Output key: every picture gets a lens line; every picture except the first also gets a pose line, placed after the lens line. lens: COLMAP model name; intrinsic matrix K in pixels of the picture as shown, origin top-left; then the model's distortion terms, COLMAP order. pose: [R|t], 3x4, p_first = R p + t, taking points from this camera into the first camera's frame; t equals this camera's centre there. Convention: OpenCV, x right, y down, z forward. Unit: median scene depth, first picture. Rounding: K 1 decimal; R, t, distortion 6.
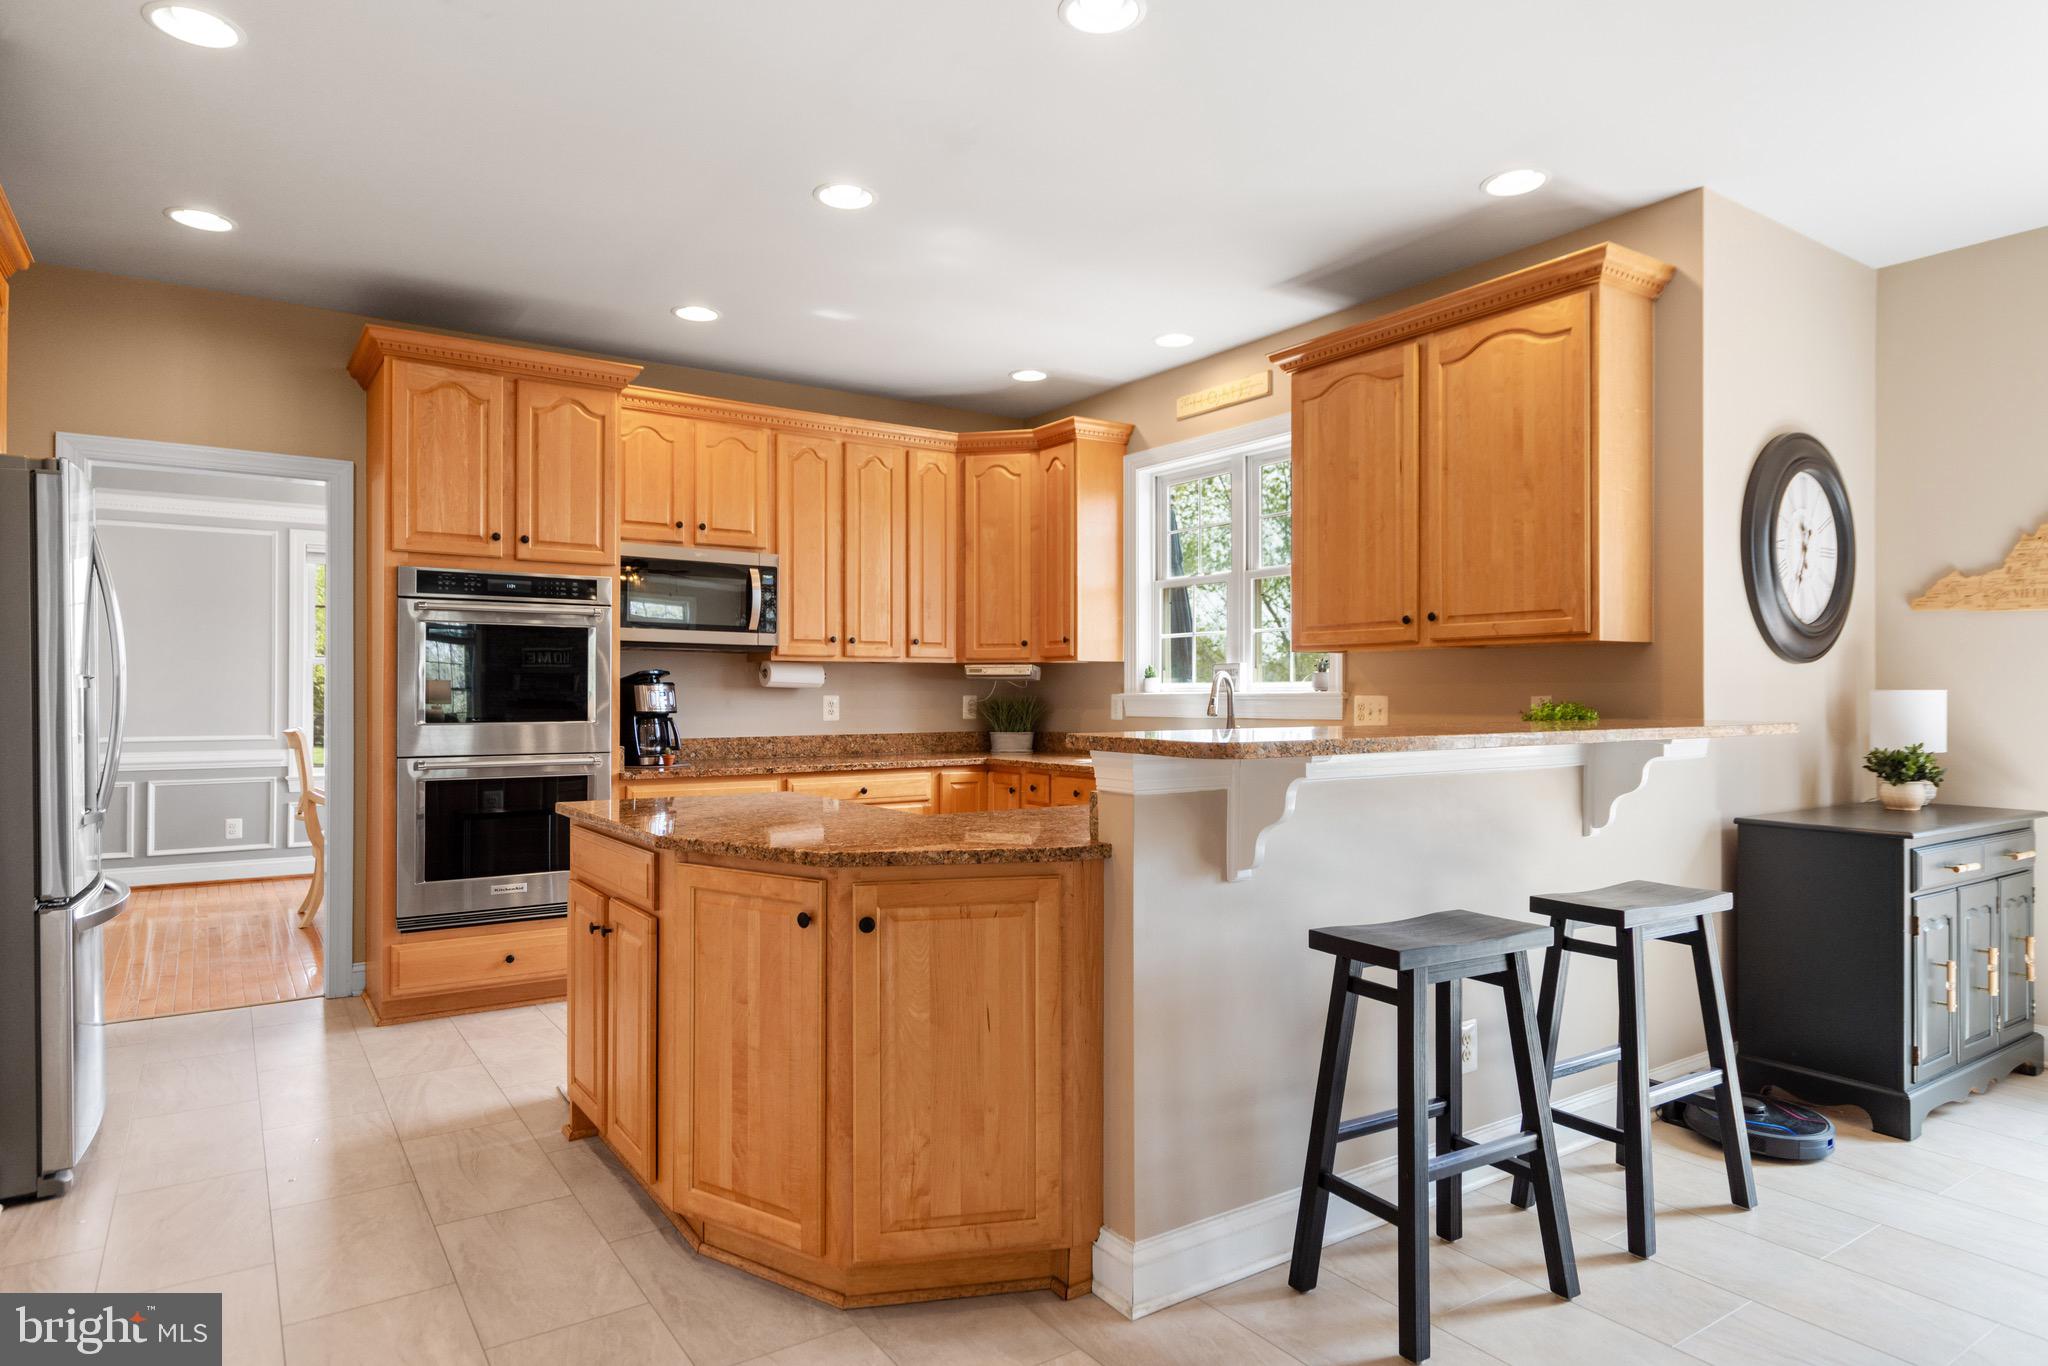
lens RADIAL K [[1196.3, 0, 1020.9], [0, 1196.3, 693.0], [0, 0, 1]] dist [0.001791, 0.000905]
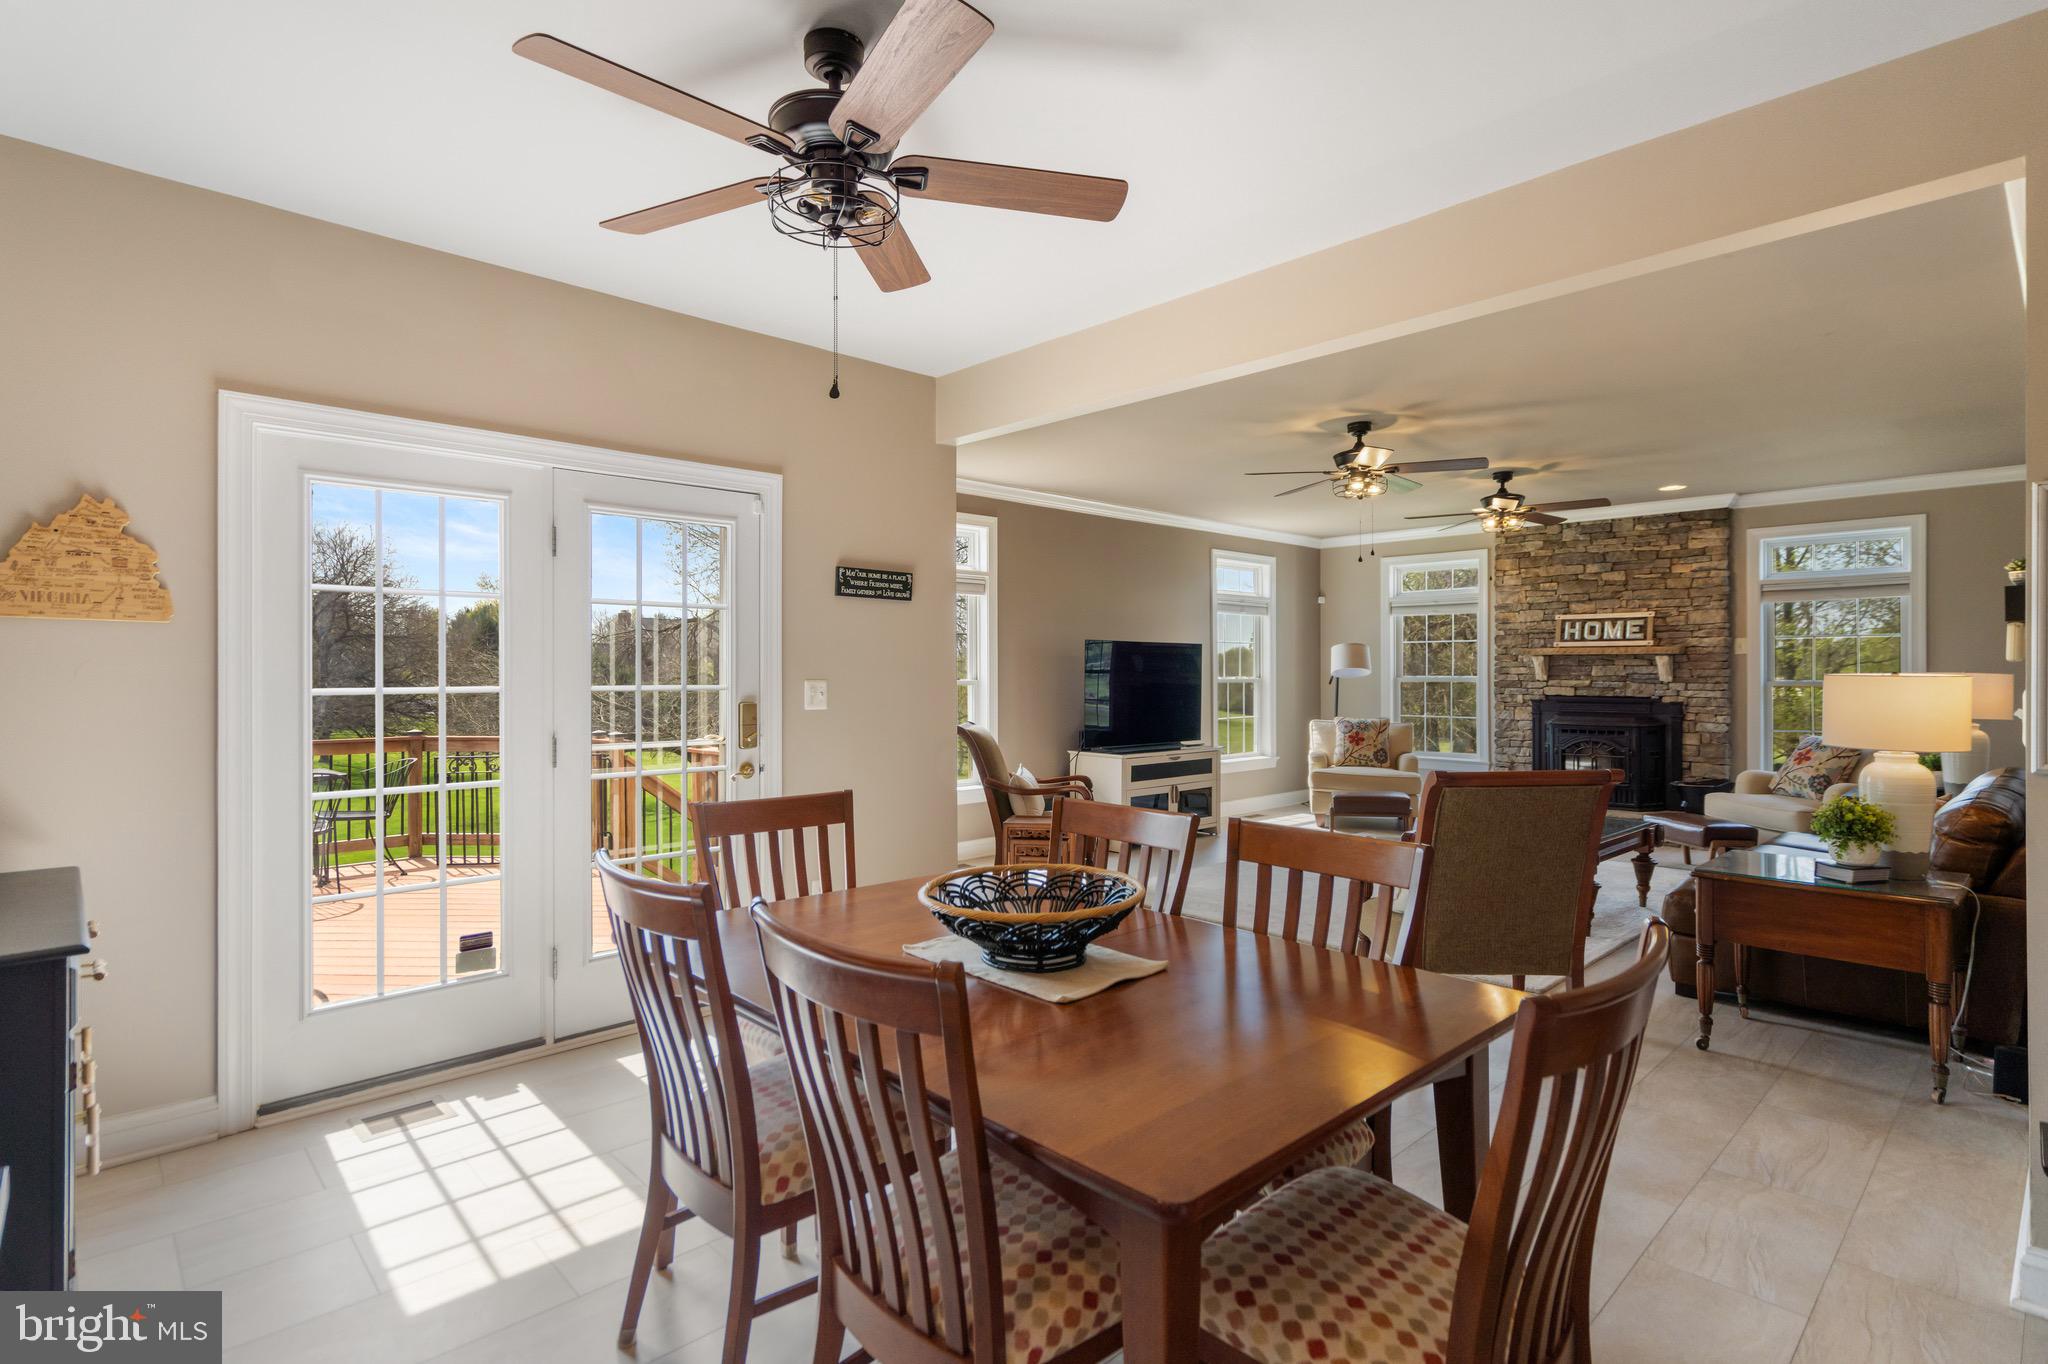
lens RADIAL K [[986.9, 0, 1032.3], [0, 986.9, 673.7], [0, 0, 1]] dist [0.006625, 0.000141]
pose [[-0.164394, -0.001251, 0.986394, 0.061508], [-0.002533, 0.999996, 0.000846, -0.028492], [-0.986391, -0.002360, -0.164397, 0.381130]]
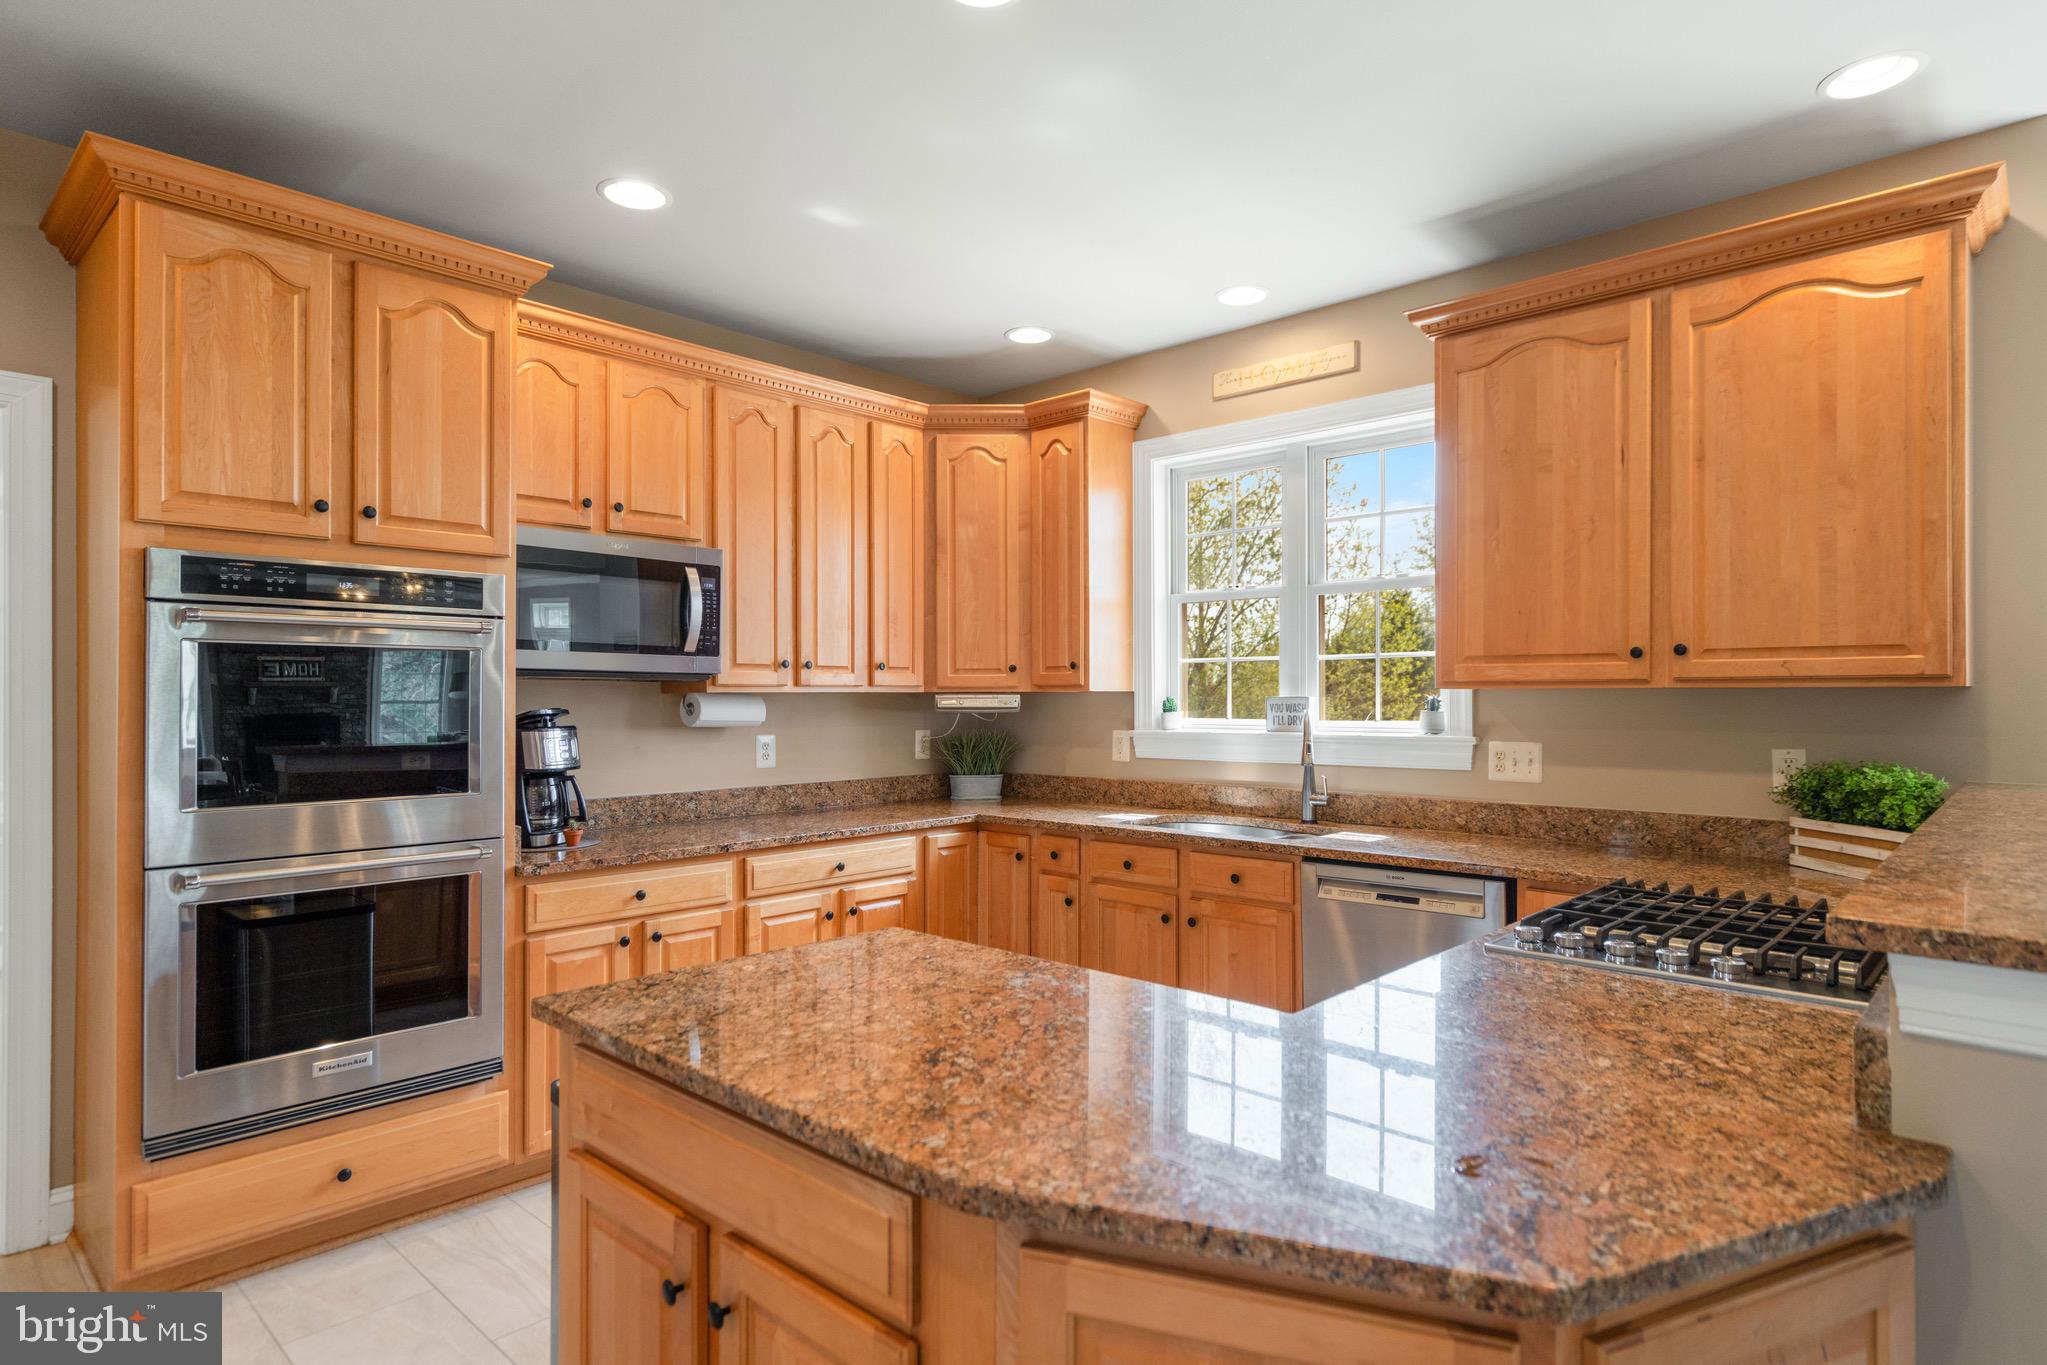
lens RADIAL K [[1117.4, 0, 1018.7], [0, 1117.4, 693.3], [0, 0, 1]] dist [0.002677, 0.000687]
pose [[0.975088, -0.000898, 0.221819, -0.201130], [0.001349, 0.999997, -0.001882, -0.029197], [-0.221816, 0.002135, 0.975086, 0.328600]]
